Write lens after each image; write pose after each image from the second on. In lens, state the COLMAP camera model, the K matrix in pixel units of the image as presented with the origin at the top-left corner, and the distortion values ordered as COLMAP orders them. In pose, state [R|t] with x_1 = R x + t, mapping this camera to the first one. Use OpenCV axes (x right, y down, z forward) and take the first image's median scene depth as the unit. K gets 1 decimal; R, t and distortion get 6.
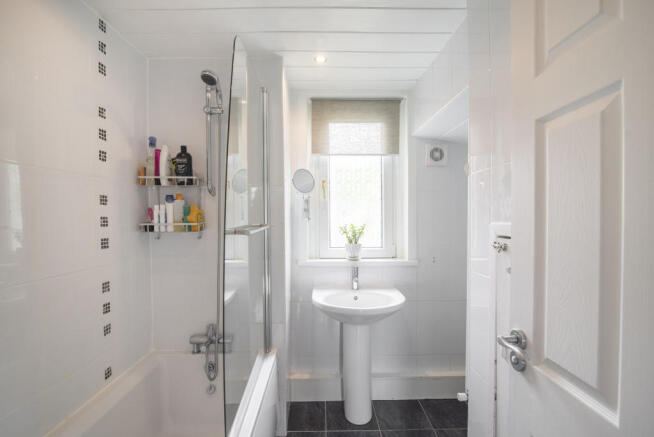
lens RADIAL K [[307.8, 0, 326.5], [0, 307.8, 219.2], [0, 0, 1]] dist [0.000205, -0.000002]
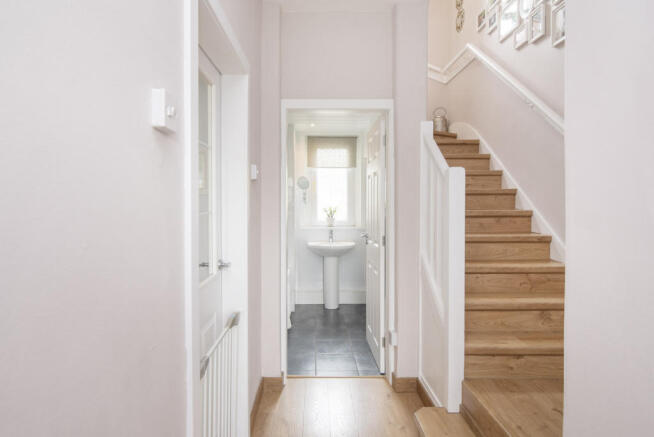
lens RADIAL K [[397.6, 0, 327.3], [0, 397.6, 215.6], [0, 0, 1]] dist [-0.000021, 0.000001]
pose [[0.999791, 0.004421, 0.019981, 0.023268], [-0.004334, 0.999981, -0.004400, 0.077266], [-0.020000, 0.004313, 0.999791, -1.305522]]
